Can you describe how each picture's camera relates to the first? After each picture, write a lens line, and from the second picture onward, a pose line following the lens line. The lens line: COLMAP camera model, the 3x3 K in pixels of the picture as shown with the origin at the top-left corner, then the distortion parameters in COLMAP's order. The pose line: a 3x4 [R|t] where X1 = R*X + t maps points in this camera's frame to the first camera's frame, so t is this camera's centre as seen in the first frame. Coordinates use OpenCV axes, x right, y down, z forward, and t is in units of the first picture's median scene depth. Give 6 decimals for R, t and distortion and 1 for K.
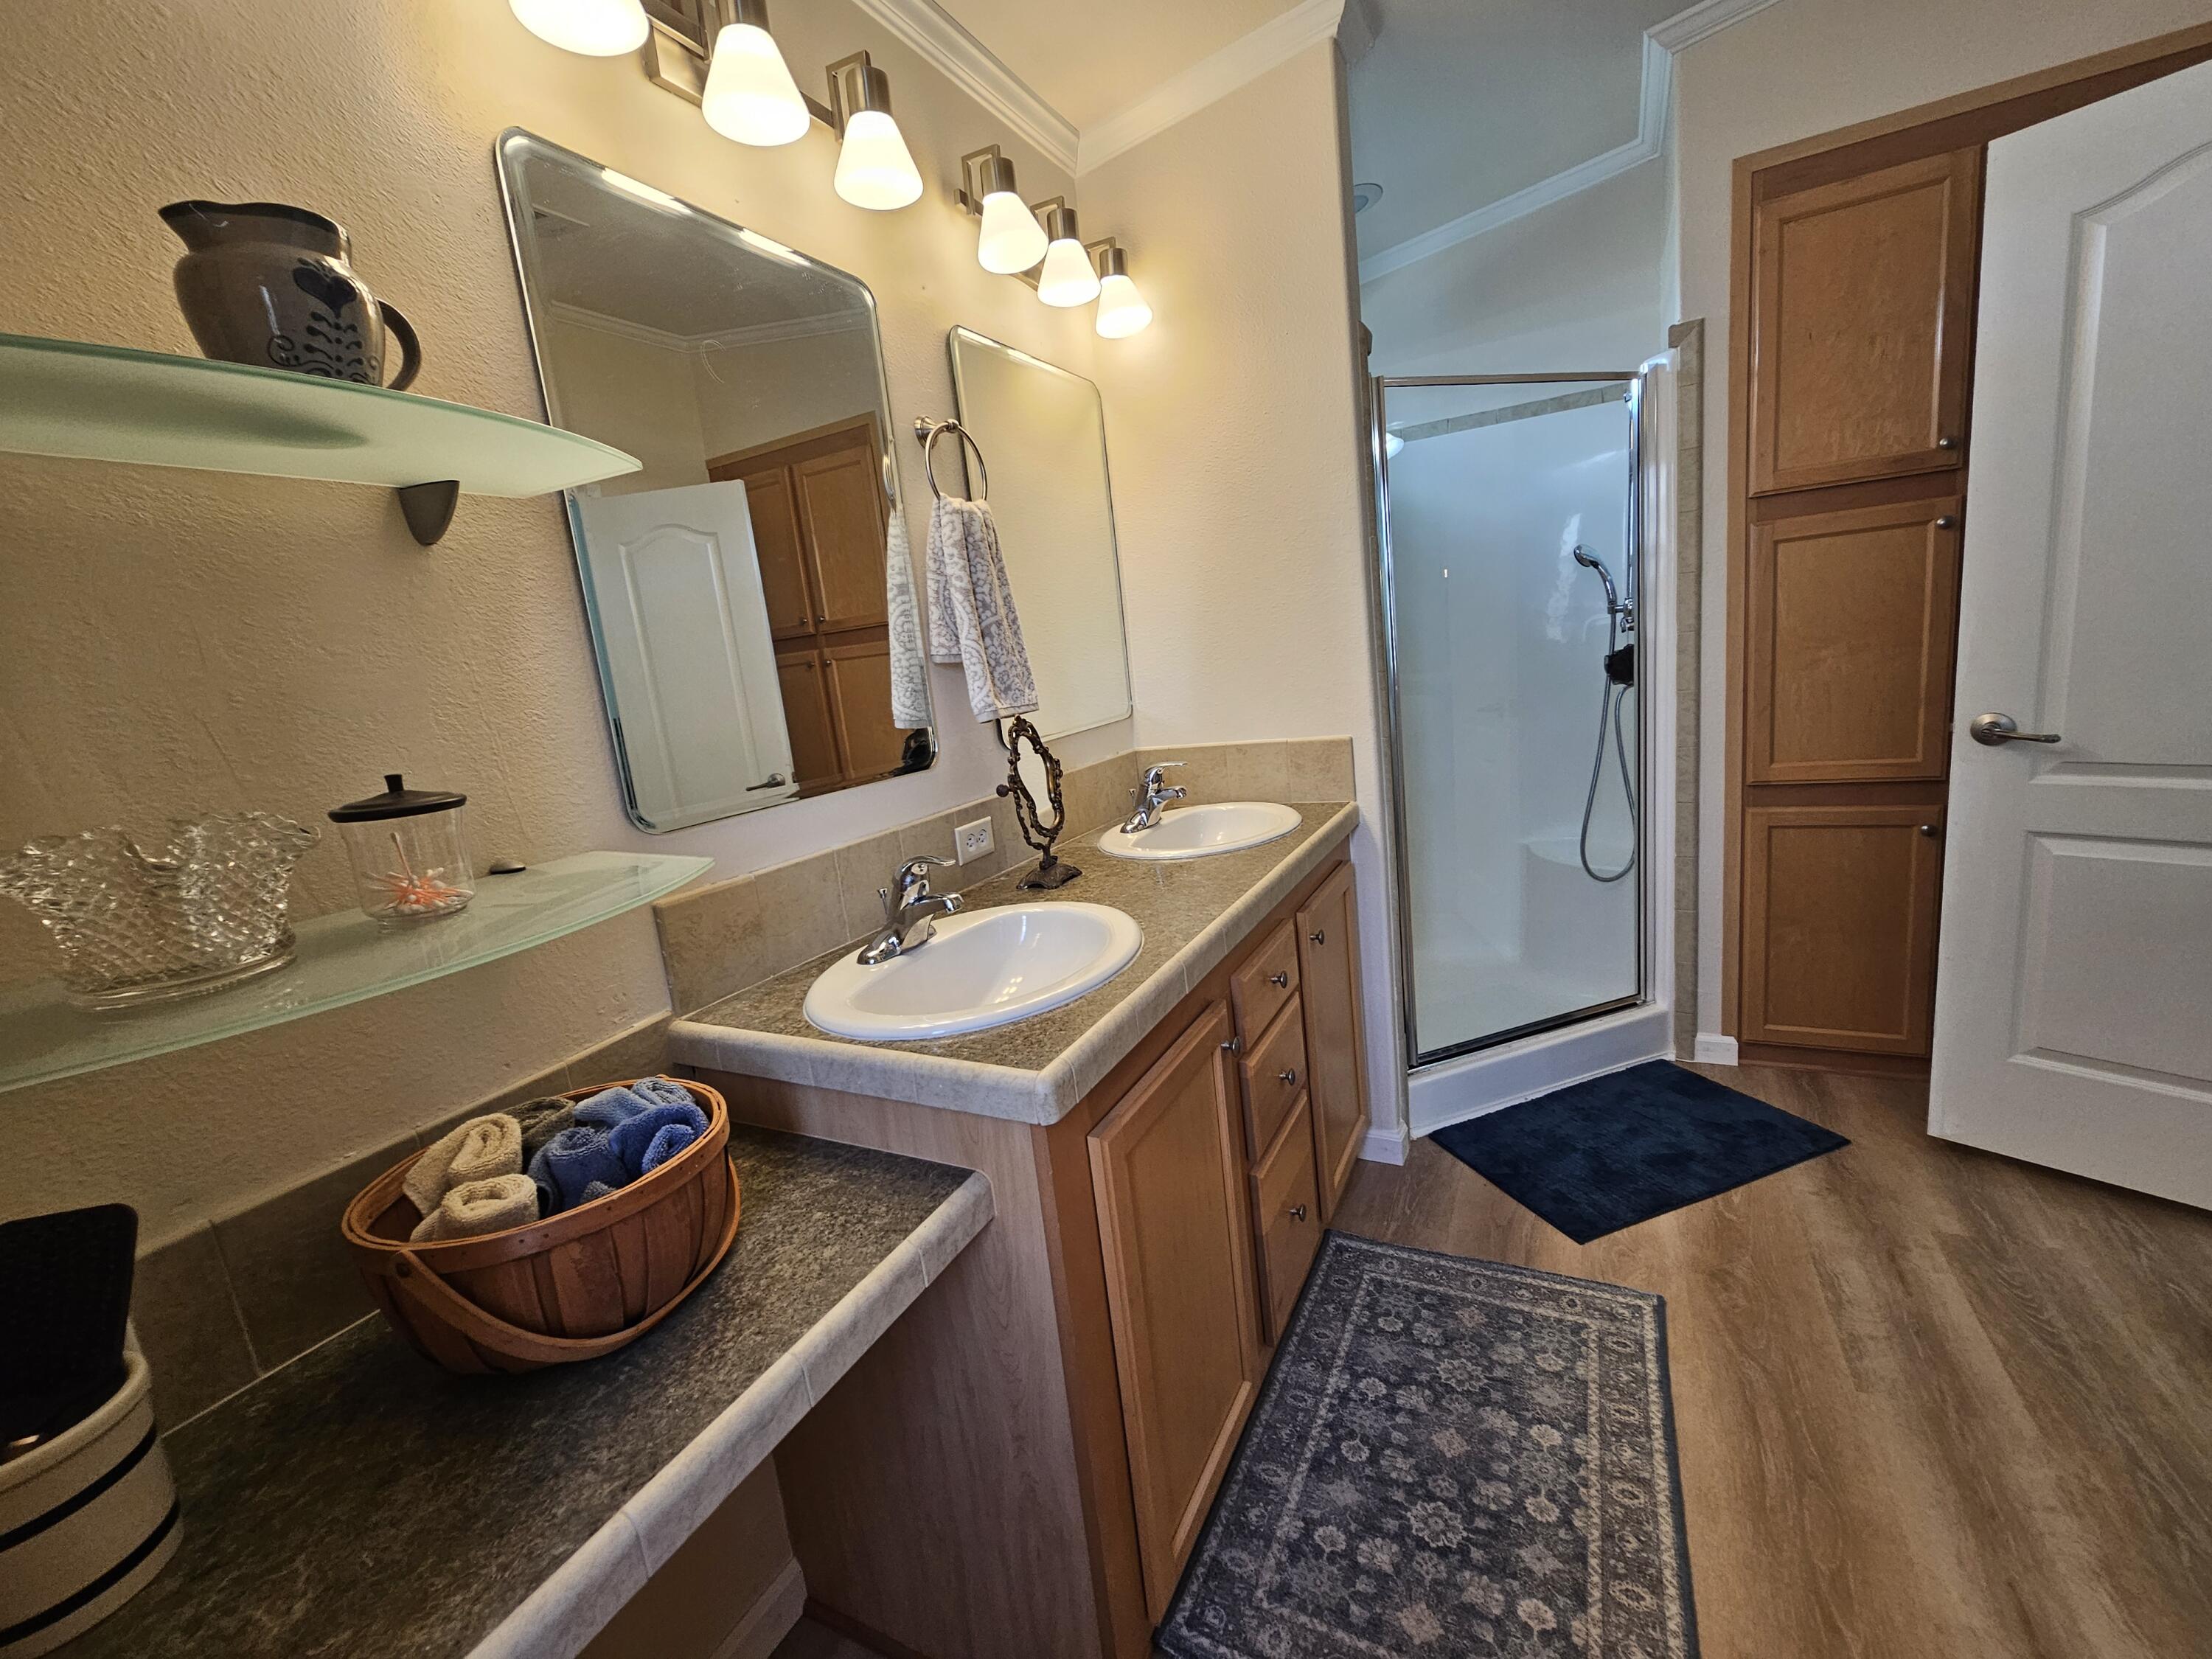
lens RADIAL K [[904.9, 0, 1113.9], [0, 904.9, 827.5], [0, 0, 1]] dist [0.001985, 0.000222]
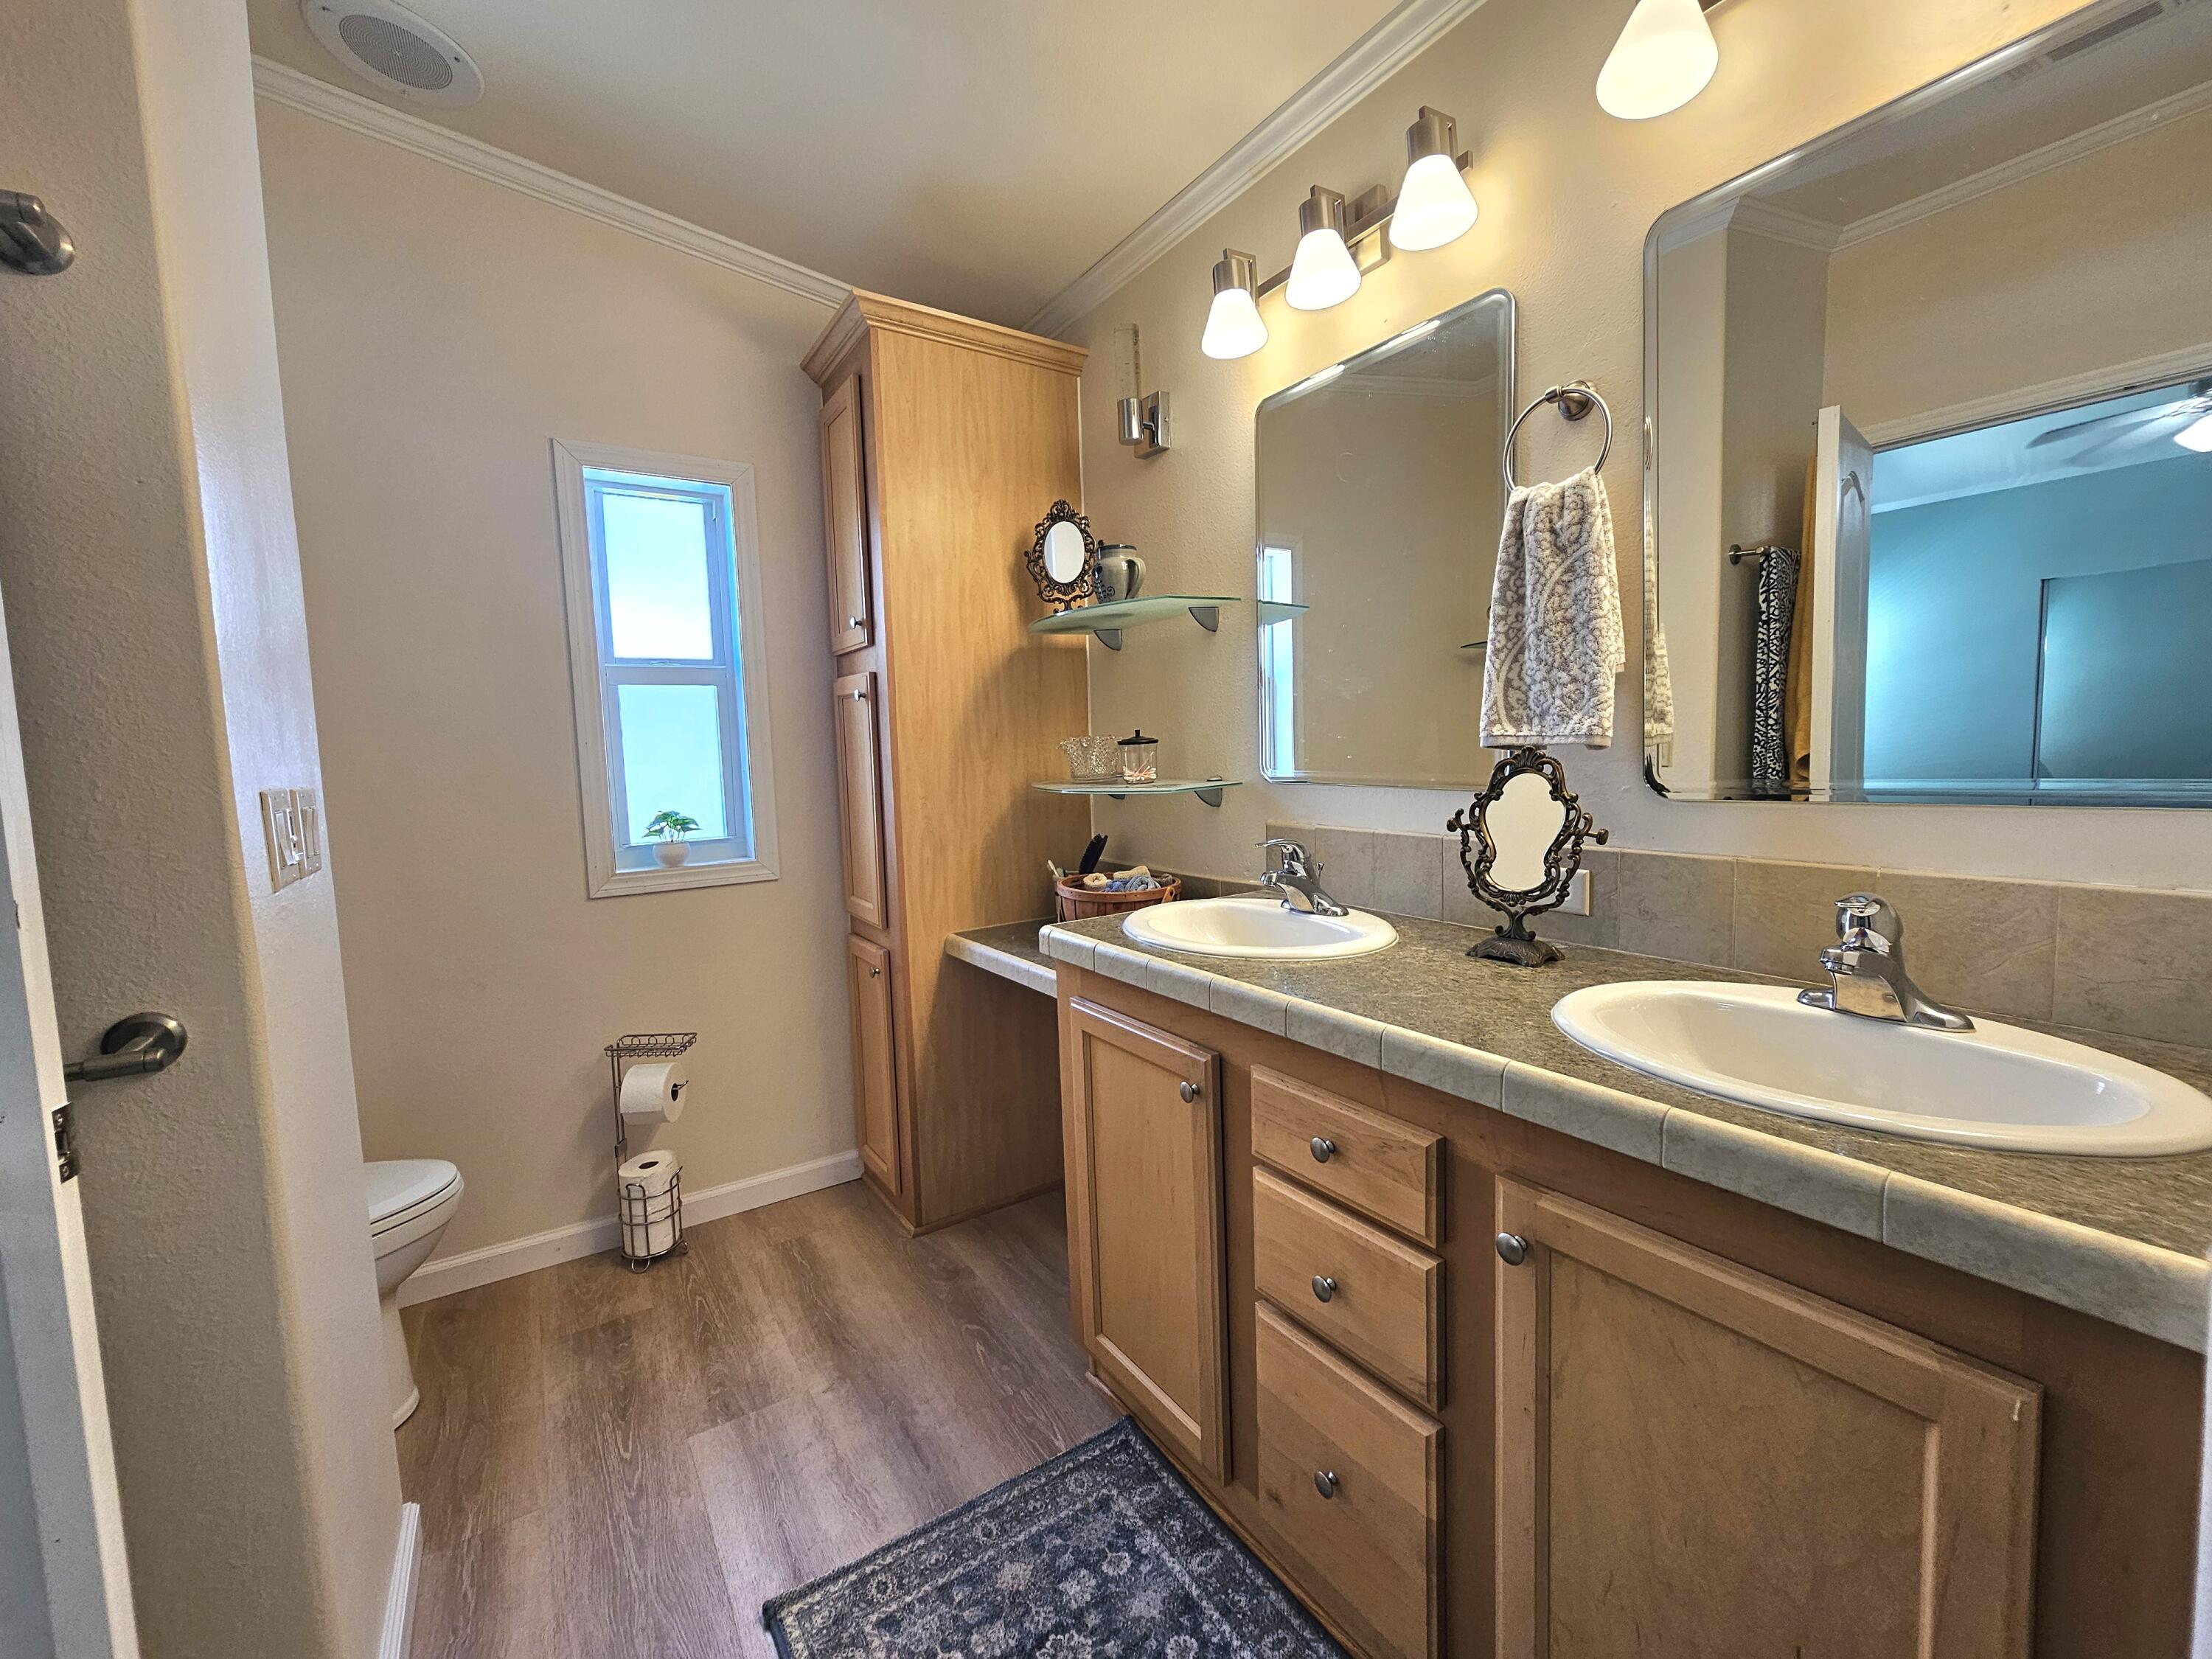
lens RADIAL K [[899.8, 0, 1114.8], [0, 899.8, 819.0], [0, 0, 1]] dist [-0.006537, 0.000881]
pose [[-0.476586, 0.193252, -0.857624, 0.933062], [-0.083032, 0.961284, 0.262752, -0.292715], [0.875198, 0.196434, -0.442088, 1.258051]]
